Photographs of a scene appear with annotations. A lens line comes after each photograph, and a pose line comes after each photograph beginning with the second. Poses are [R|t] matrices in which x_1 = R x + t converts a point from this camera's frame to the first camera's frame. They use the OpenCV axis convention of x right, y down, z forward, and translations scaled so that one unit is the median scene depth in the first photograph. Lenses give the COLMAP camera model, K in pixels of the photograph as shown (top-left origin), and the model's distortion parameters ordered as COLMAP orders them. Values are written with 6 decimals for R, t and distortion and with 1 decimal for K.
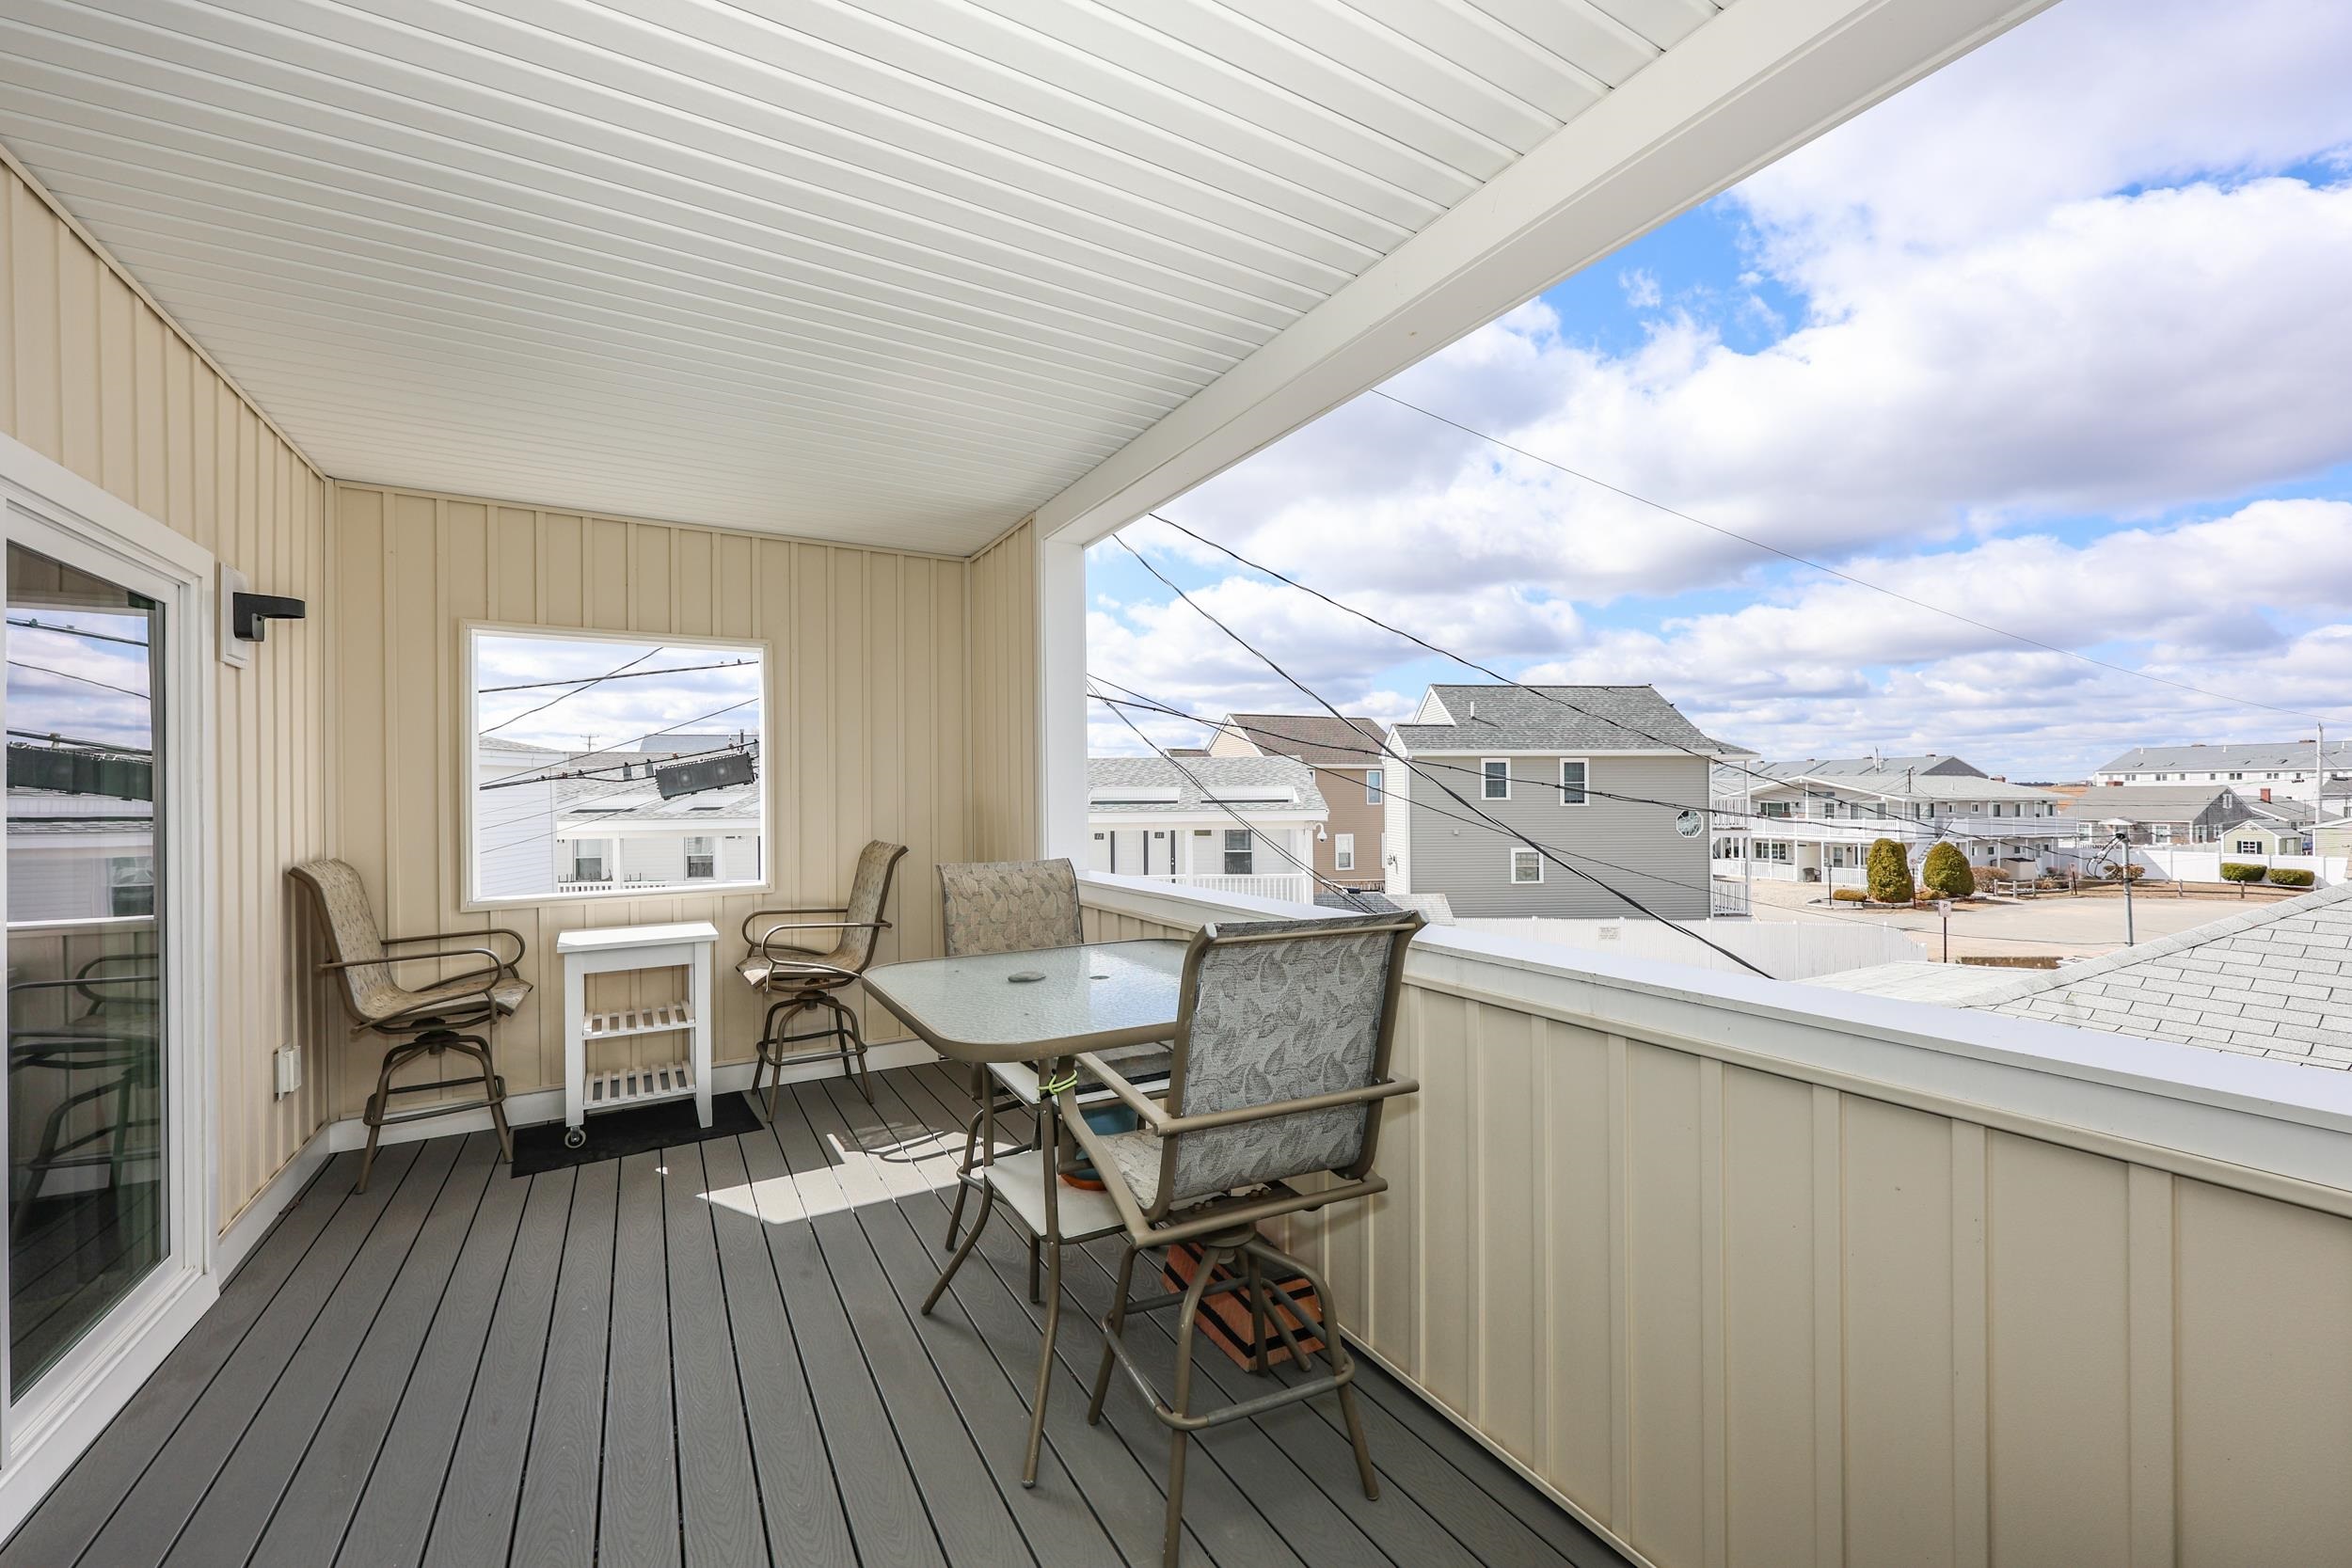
lens RADIAL K [[918.2, 0, 1144.6], [0, 918.2, 790.1], [0, 0, 1]] dist [0.001316, 0.000103]
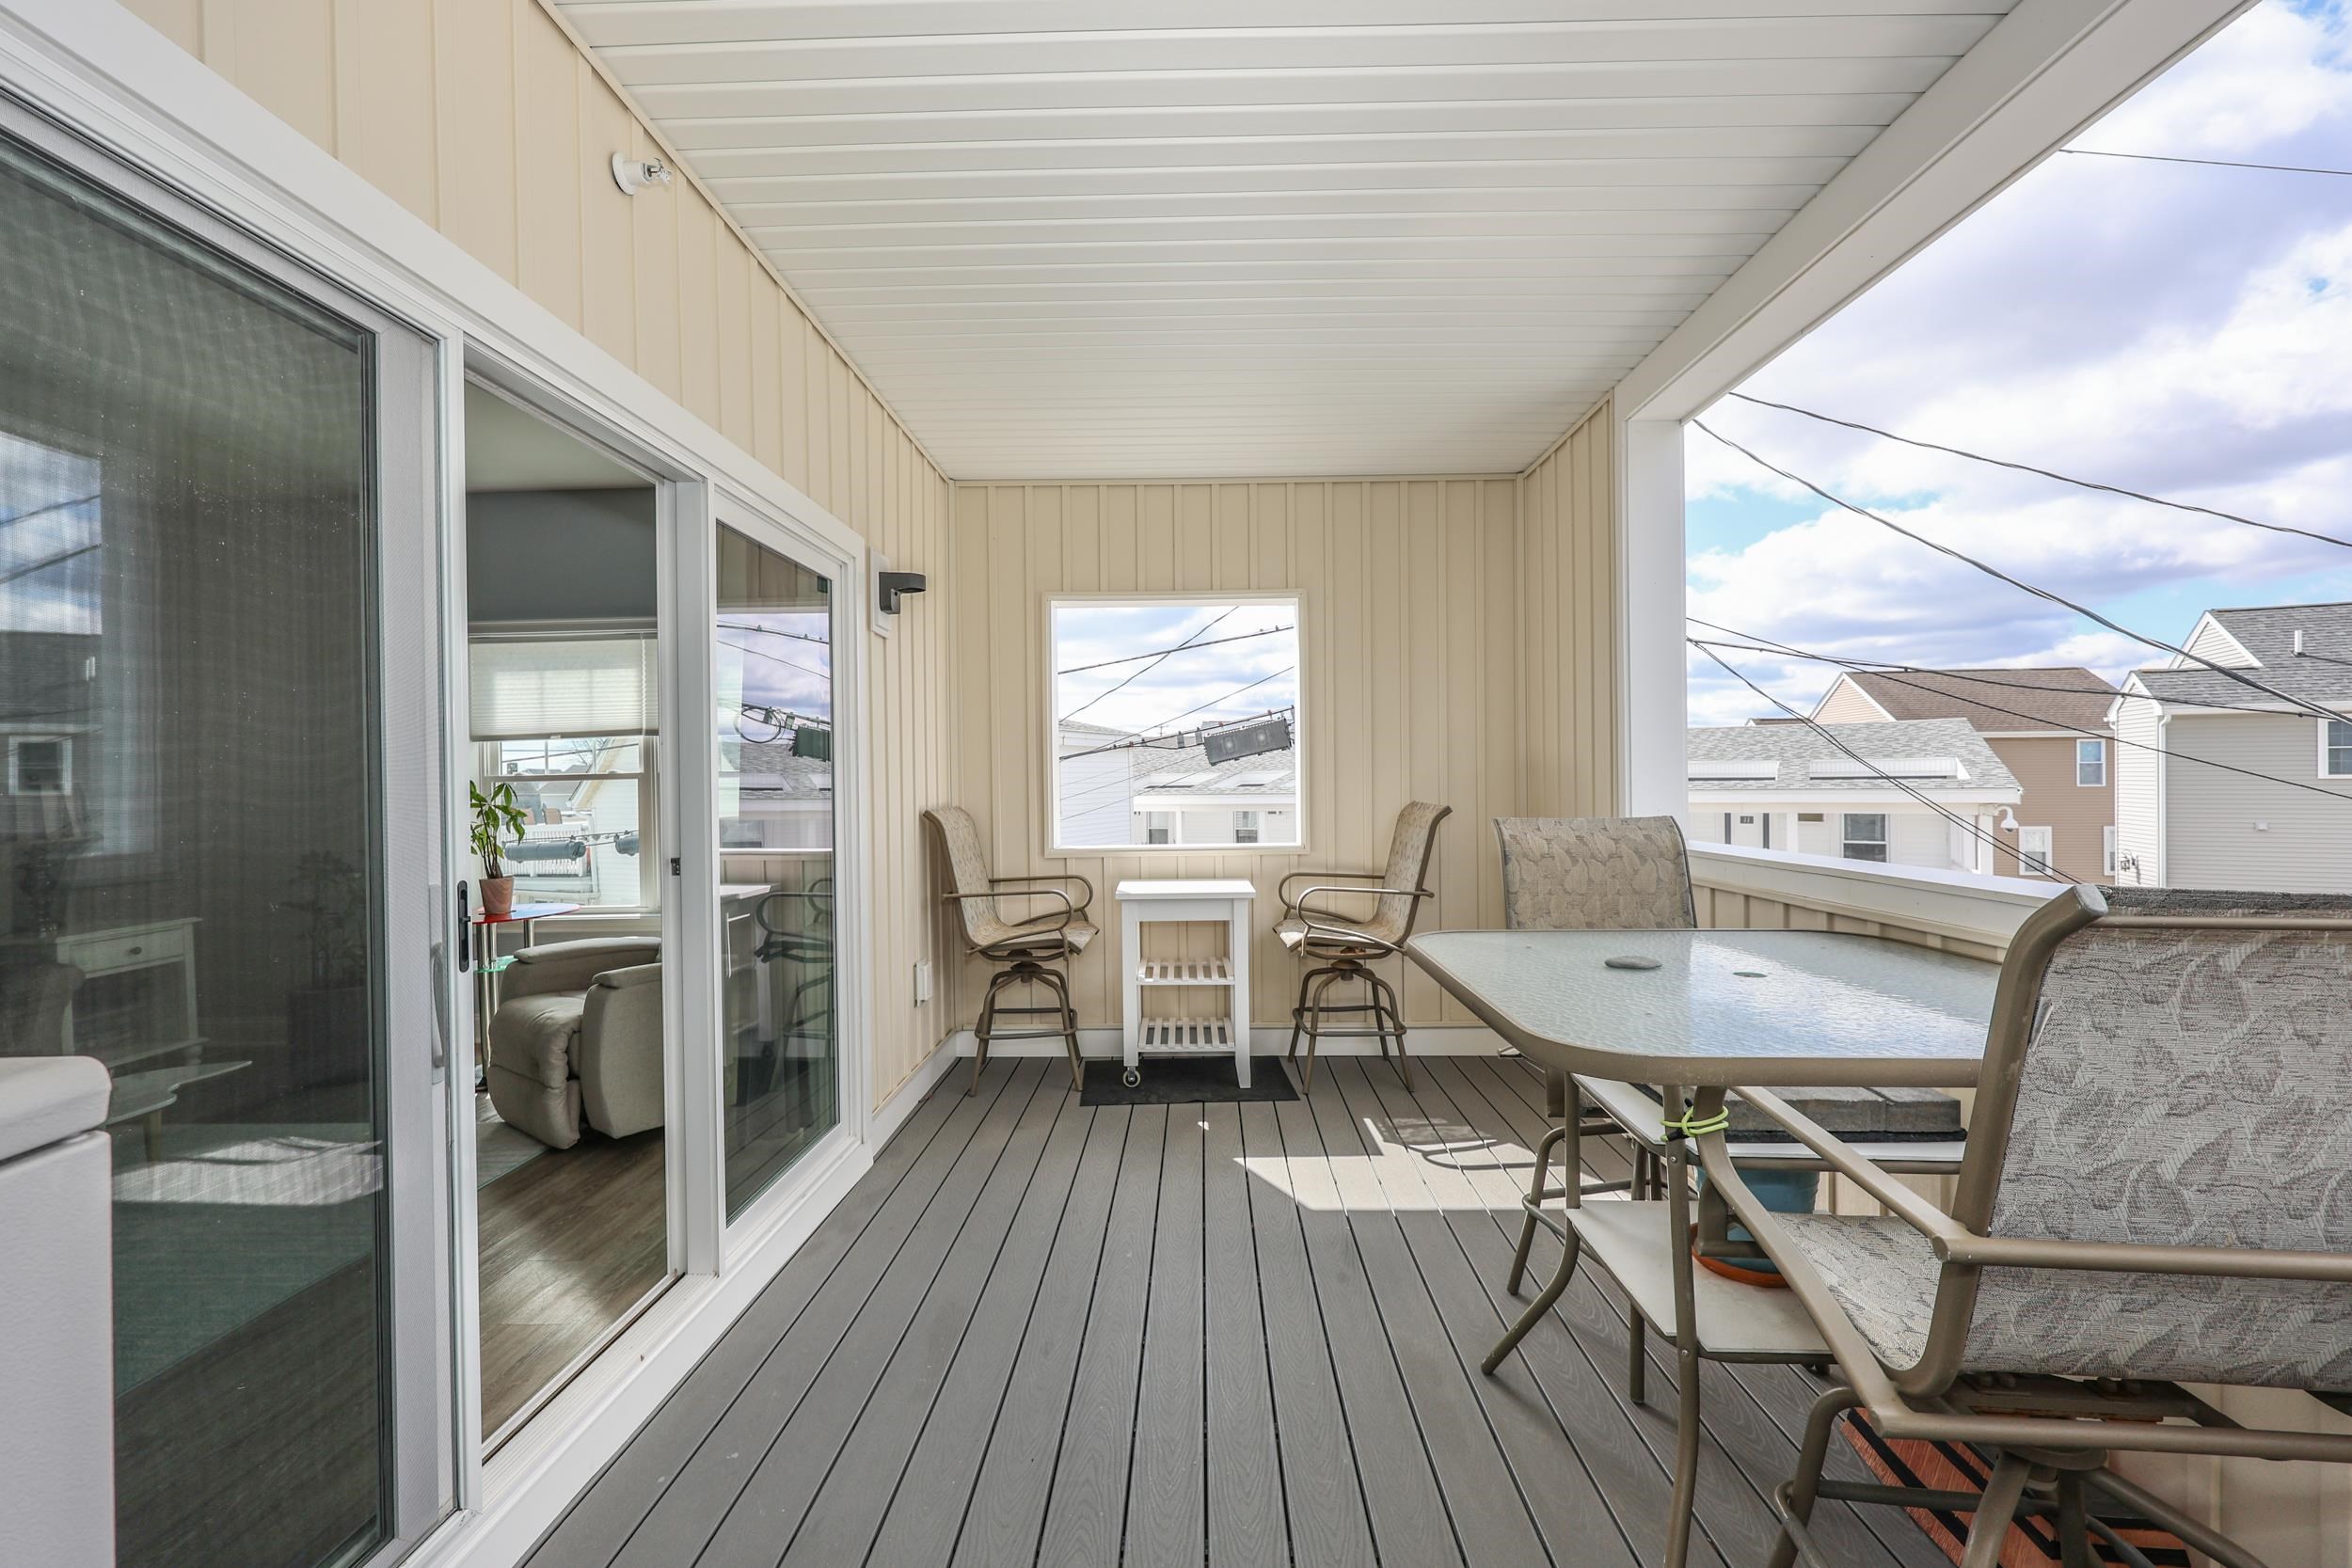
lens RADIAL K [[916.5, 0, 1176.0], [0, 916.5, 784.0], [0, 0, 1]] dist [-0.001823, 0.000237]
pose [[0.862813, 0.000690, -0.505523, -0.050739], [0.004314, 0.999953, 0.008728, 0.036915], [0.505506, -0.009711, 0.862769, 0.133286]]
